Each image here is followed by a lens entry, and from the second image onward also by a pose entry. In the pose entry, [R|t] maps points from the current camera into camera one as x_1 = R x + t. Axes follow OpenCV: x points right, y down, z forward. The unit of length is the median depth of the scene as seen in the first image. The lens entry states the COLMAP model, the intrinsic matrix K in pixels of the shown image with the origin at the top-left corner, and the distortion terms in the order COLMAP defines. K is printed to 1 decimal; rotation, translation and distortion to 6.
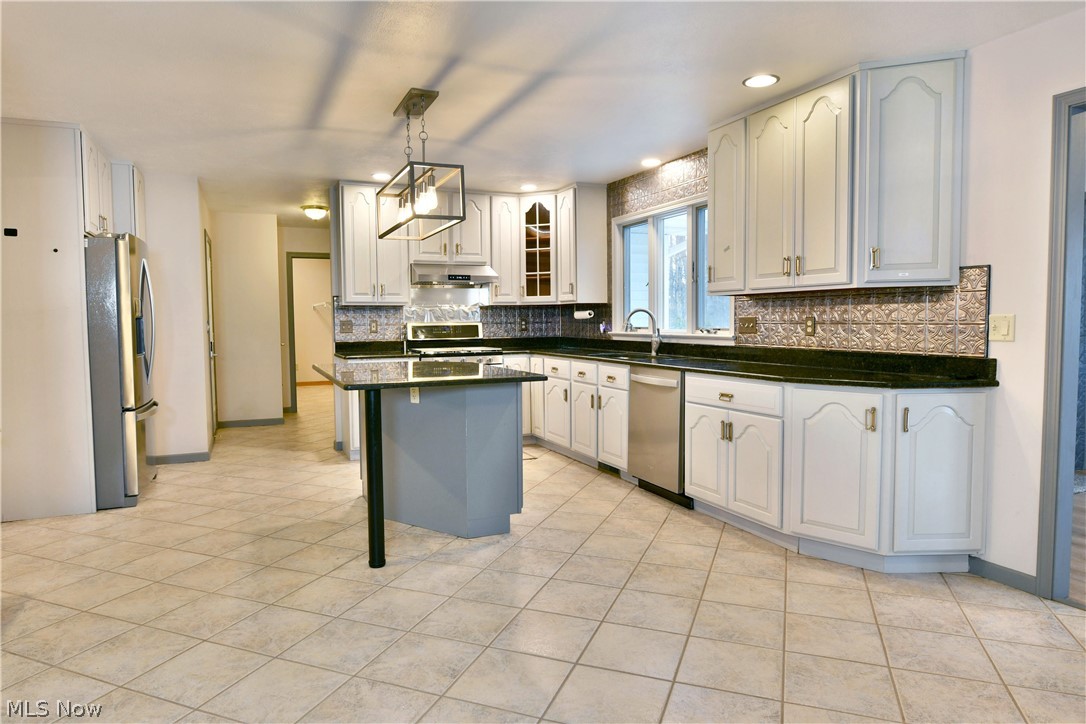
lens RADIAL K [[657.5, 0, 540.4], [0, 657.5, 359.2], [0, 0, 1]] dist [-0.006955, -0.012087]
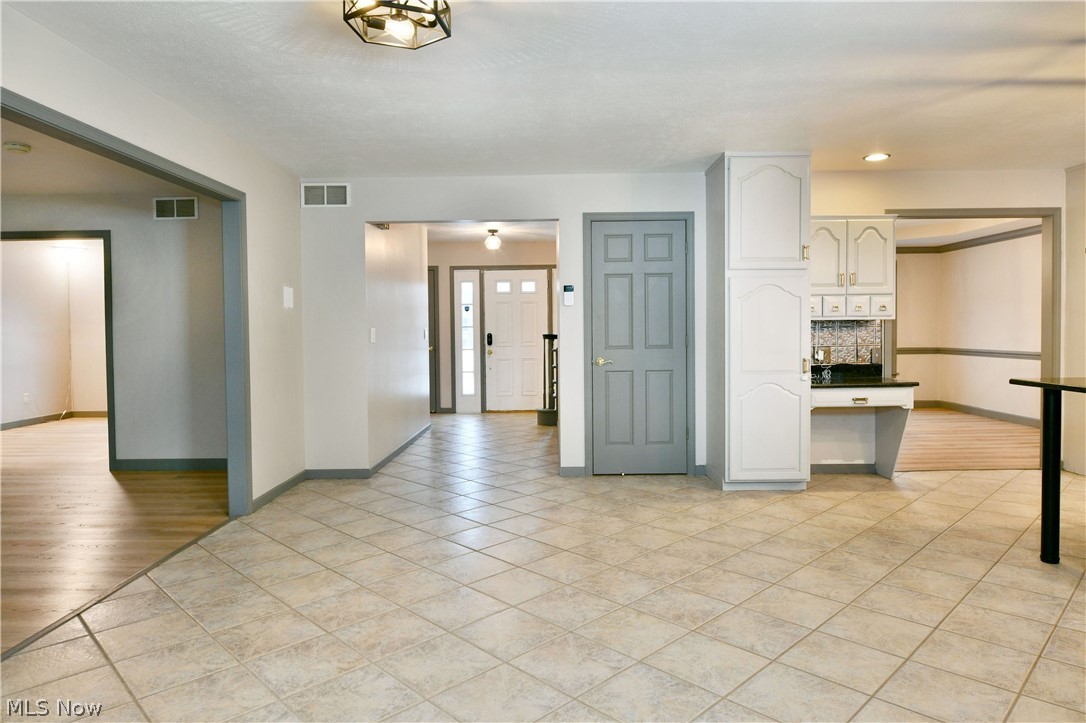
lens RADIAL K [[657.5, 0, 536.7], [0, 657.5, 344.8], [0, 0, 1]] dist [-0.006955, -0.012087]
pose [[-0.418774, 0.036985, -0.907337, 0.754553], [-0.038169, 0.997570, 0.058279, -0.038783], [0.907288, 0.059038, -0.416345, 0.515004]]
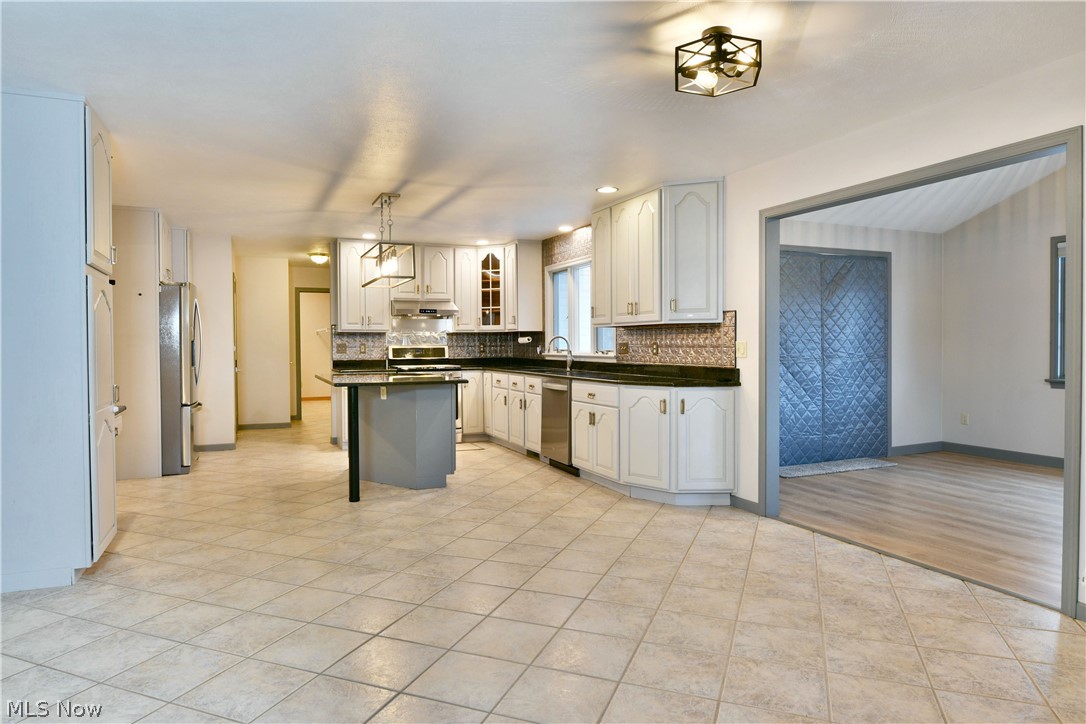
lens RADIAL K [[657.5, 0, 539.2], [0, 657.5, 360.6], [0, 0, 1]] dist [-0.006955, -0.012087]
pose [[0.999976, 0.004275, -0.005532, 0.148370], [-0.004467, 0.999373, -0.035124, 0.026477], [0.005378, 0.035148, 0.999368, -0.426231]]
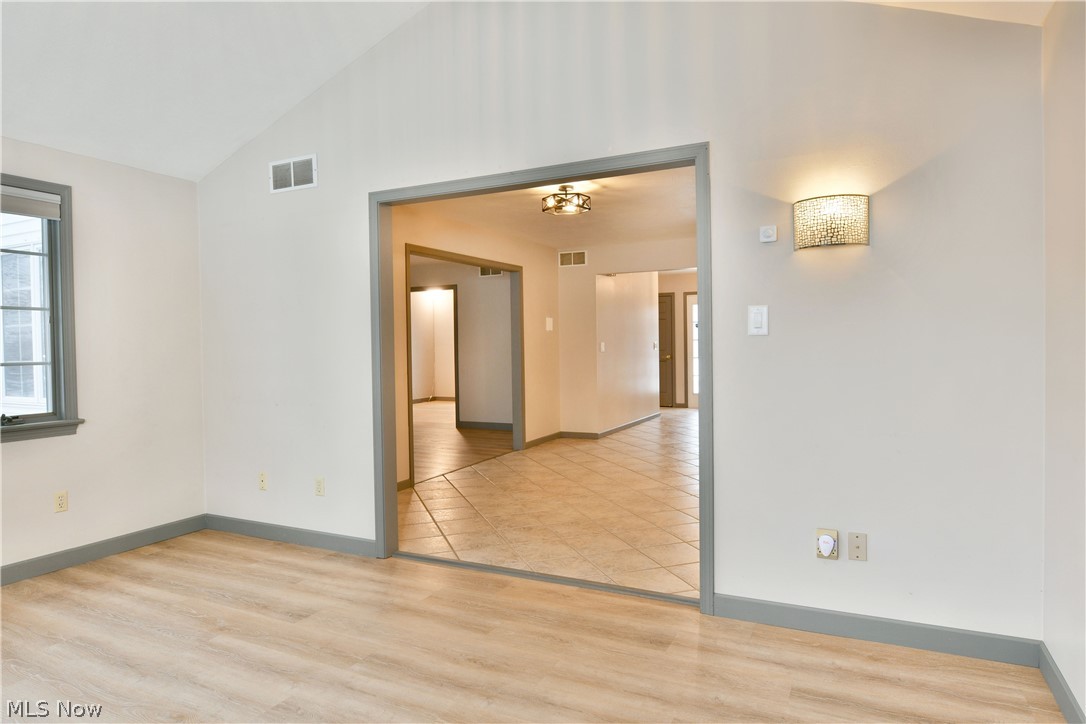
lens RADIAL K [[657.5, 0, 536.1], [0, 657.5, 361.0], [0, 0, 1]] dist [-0.006955, -0.012087]
pose [[-0.777812, 0.039706, -0.627241, 1.043869], [-0.014276, 0.996629, 0.080792, -0.076023], [0.628335, 0.071795, -0.774623, 0.980332]]
